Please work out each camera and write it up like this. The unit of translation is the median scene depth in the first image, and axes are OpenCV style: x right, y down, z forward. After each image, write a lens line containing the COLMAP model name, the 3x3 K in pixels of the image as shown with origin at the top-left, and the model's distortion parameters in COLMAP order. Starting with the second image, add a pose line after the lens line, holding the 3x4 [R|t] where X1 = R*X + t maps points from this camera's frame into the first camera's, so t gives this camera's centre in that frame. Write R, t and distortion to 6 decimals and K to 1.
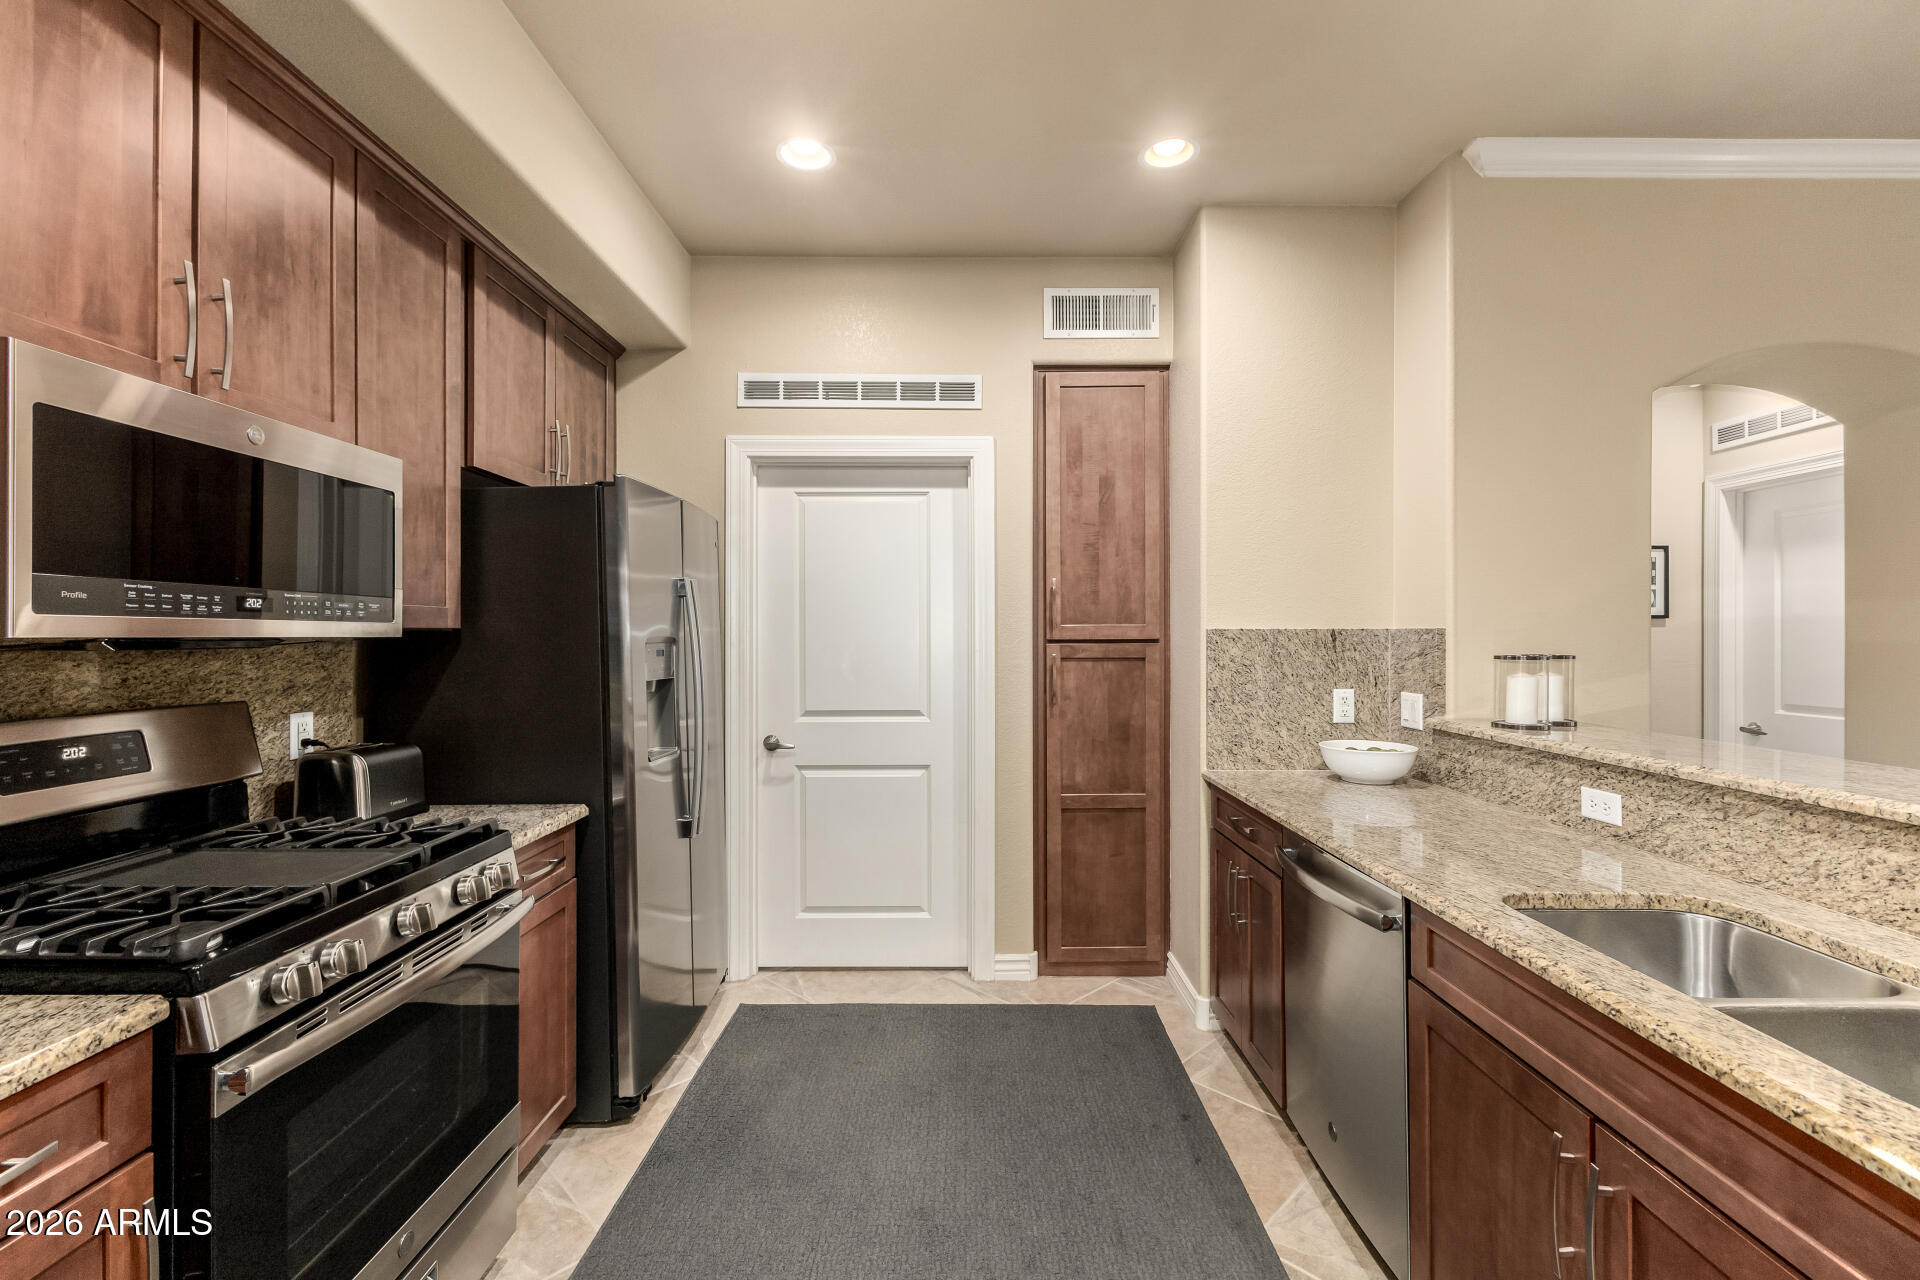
lens RADIAL K [[836.9, 0, 959.3], [0, 836.9, 635.0], [0, 0, 1]] dist [0.013329, 0.001242]
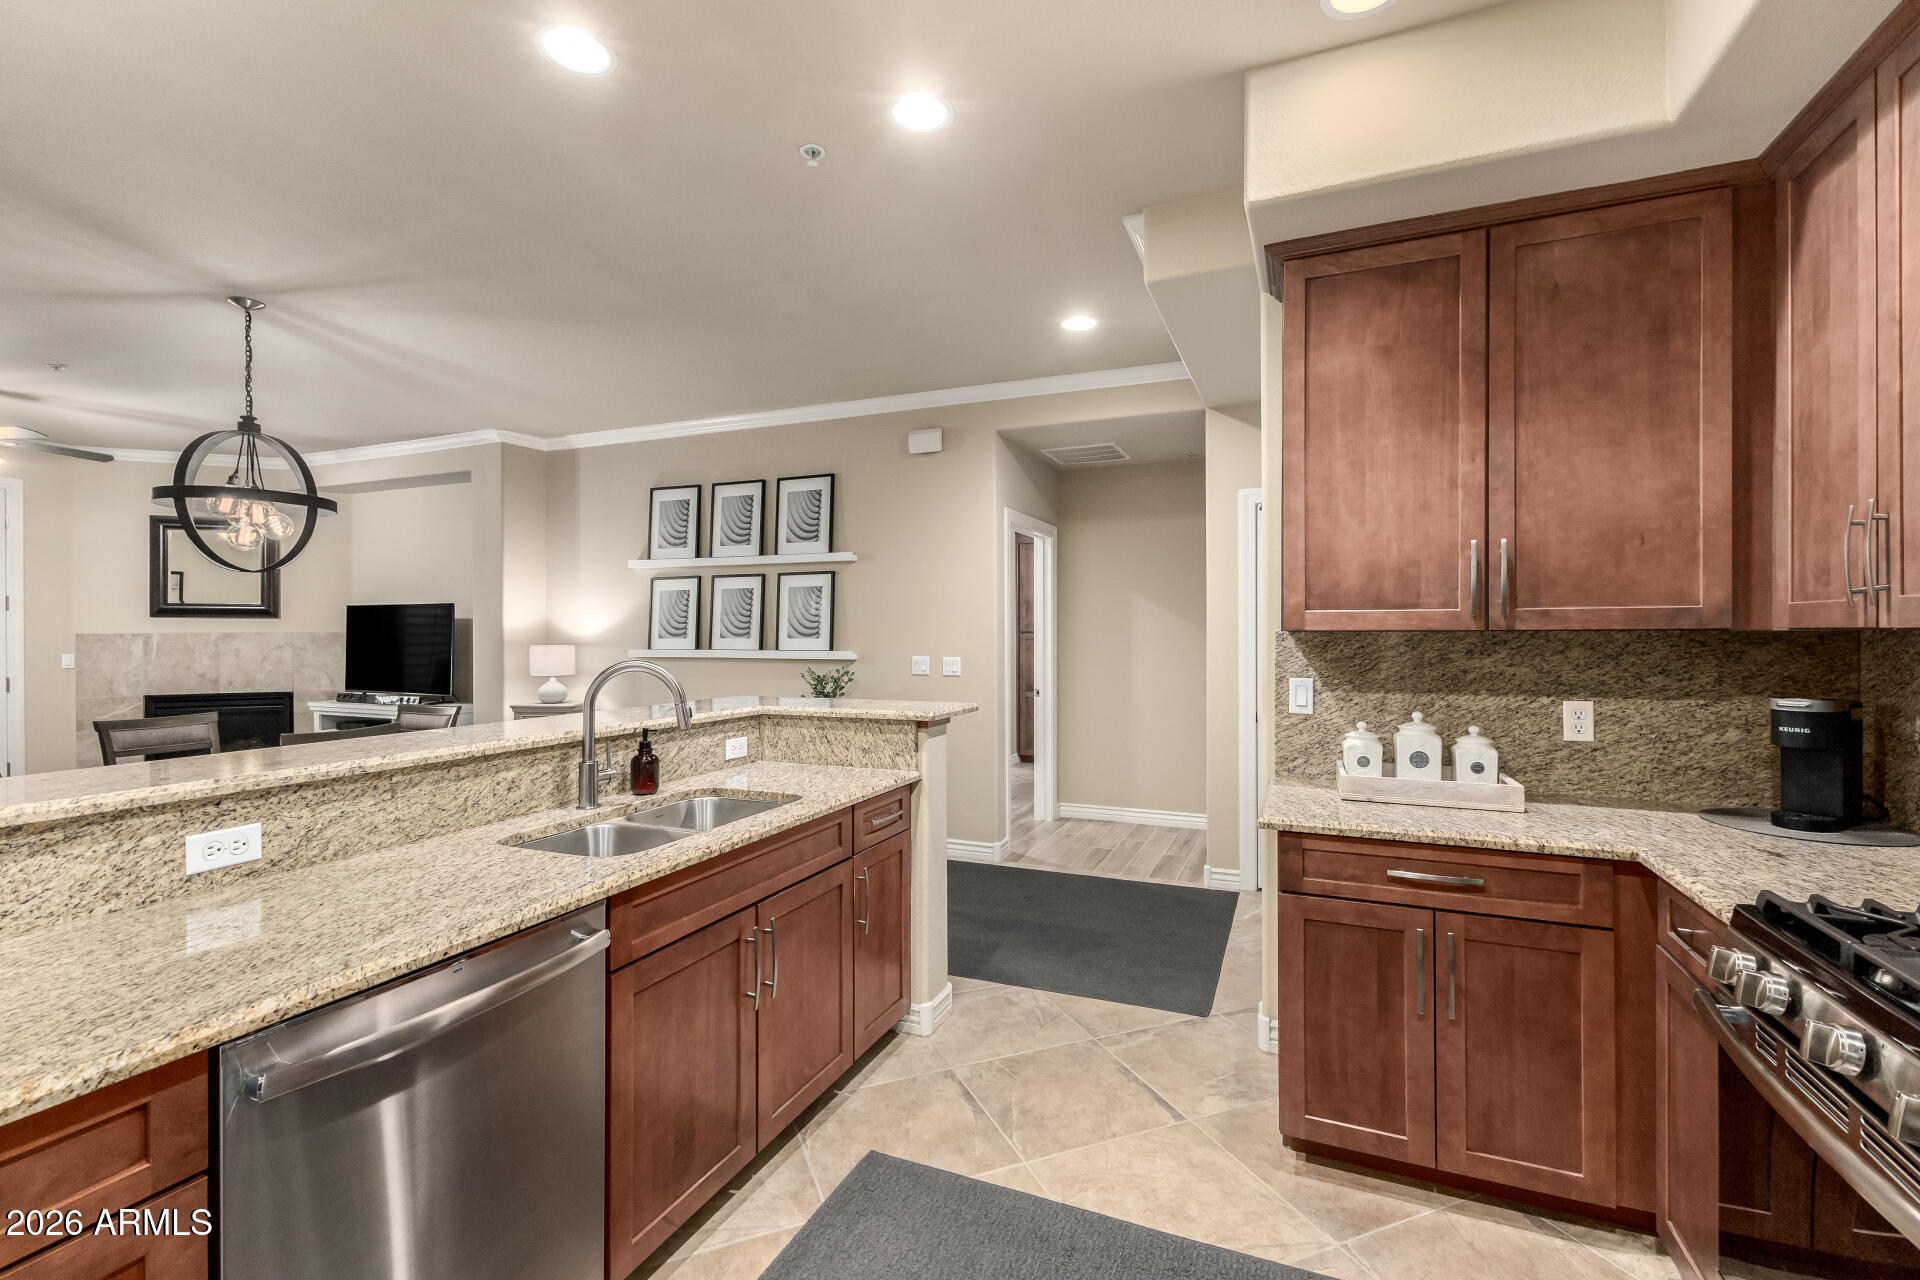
lens RADIAL K [[836.9, 0, 962.0], [0, 836.9, 636.7], [0, 0, 1]] dist [0.013329, 0.001242]
pose [[-0.917626, -0.002158, 0.397439, -0.176317], [0.001448, 0.999960, 0.008771, -0.005603], [-0.397442, 0.008624, -0.917587, 1.211380]]
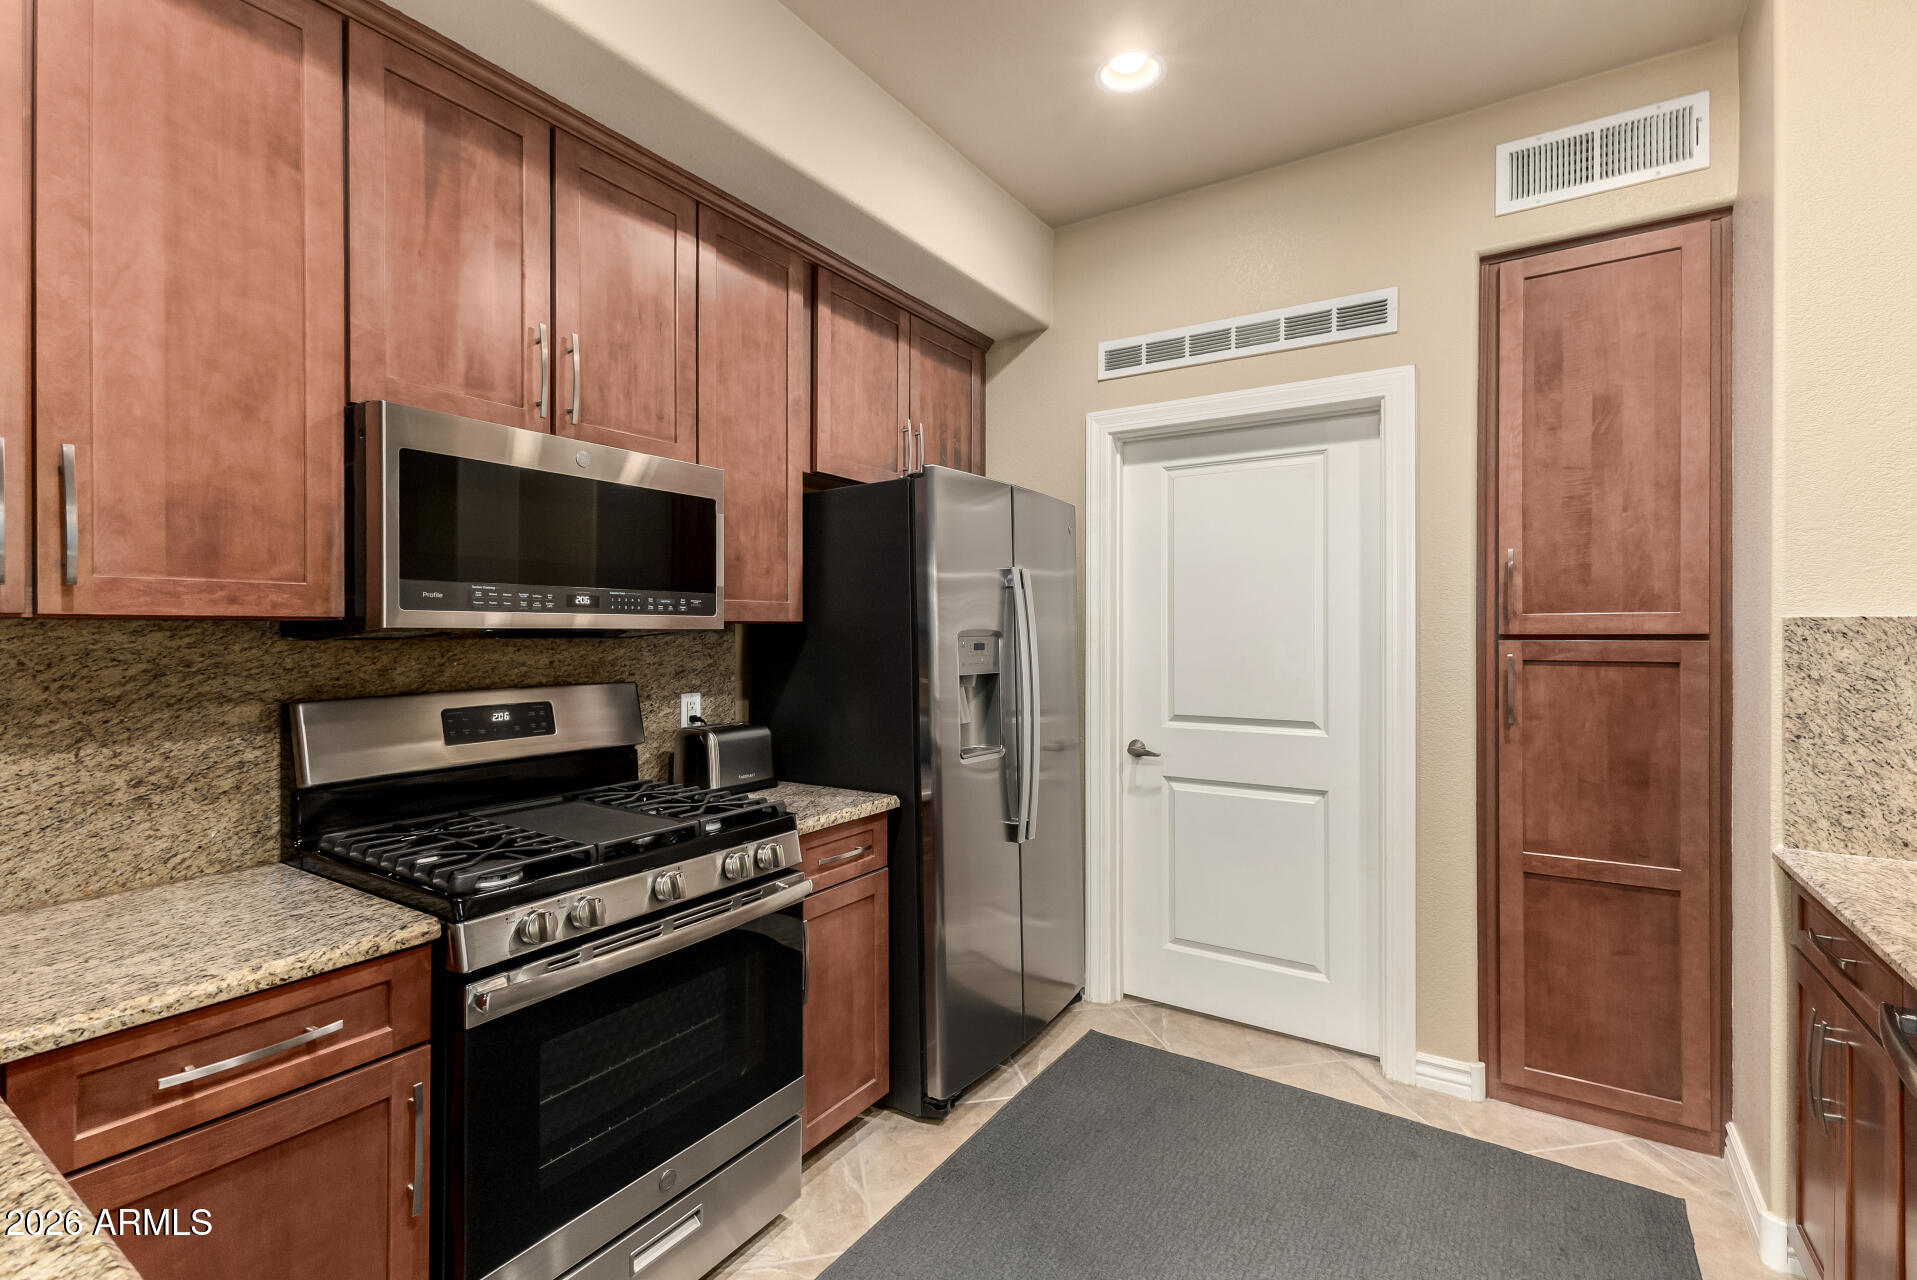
lens RADIAL K [[865.0, 0, 944.0], [0, 865.0, 634.8], [0, 0, 1]] dist [0.019201, -0.001329]
pose [[0.837902, 0.003400, -0.545810, 0.163170], [-0.000808, 0.999987, 0.004989, 0.003169], [0.545820, -0.003740, 0.837894, 0.156091]]
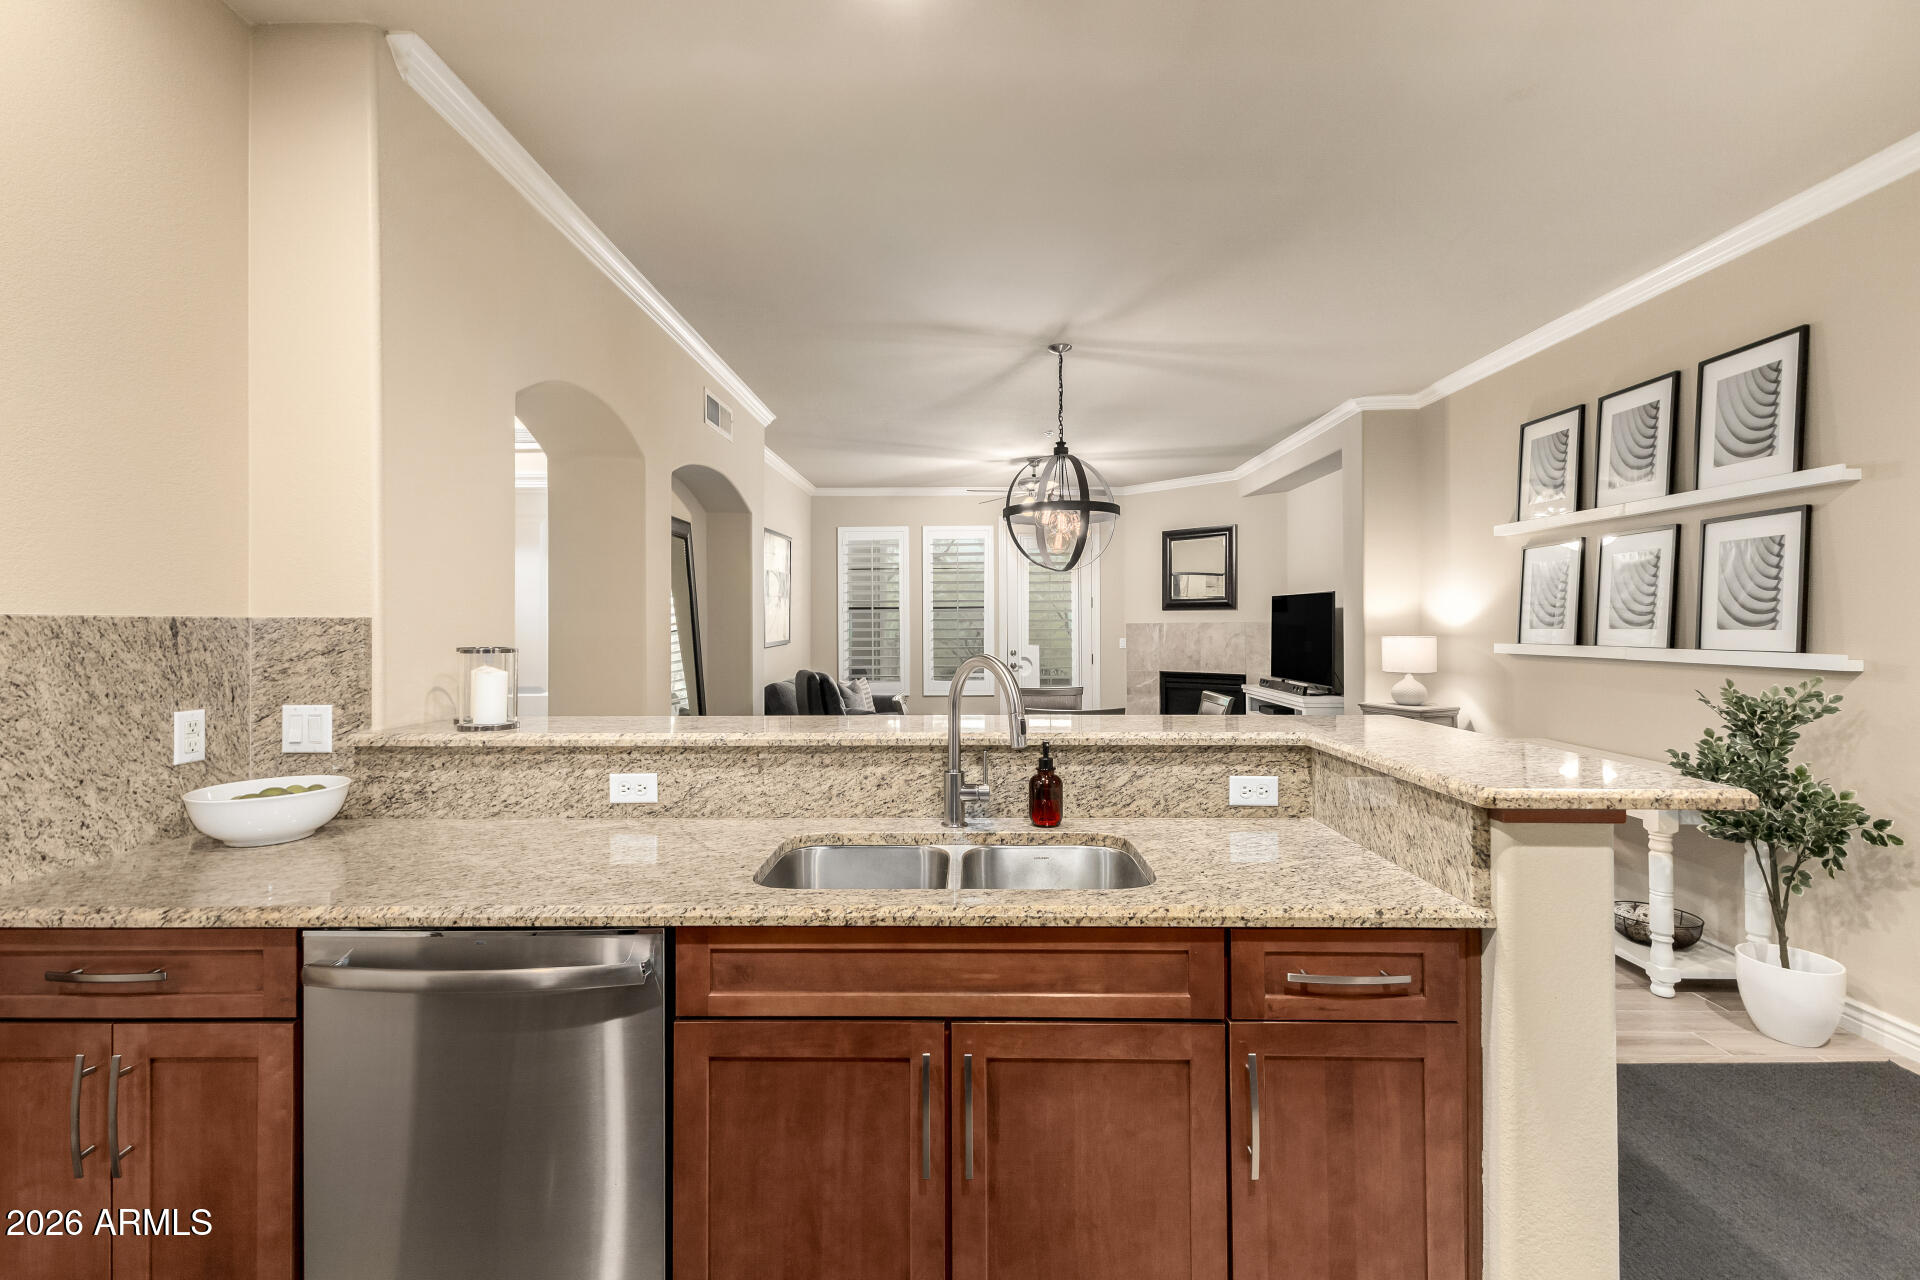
lens RADIAL K [[836.9, 0, 968.6], [0, 836.9, 637.2], [0, 0, 1]] dist [0.013329, 0.001242]
pose [[0.021530, -0.016353, 0.999634, -0.219362], [0.006128, 0.999850, 0.016225, 0.001066], [-0.999749, 0.005776, 0.021627, 0.465128]]
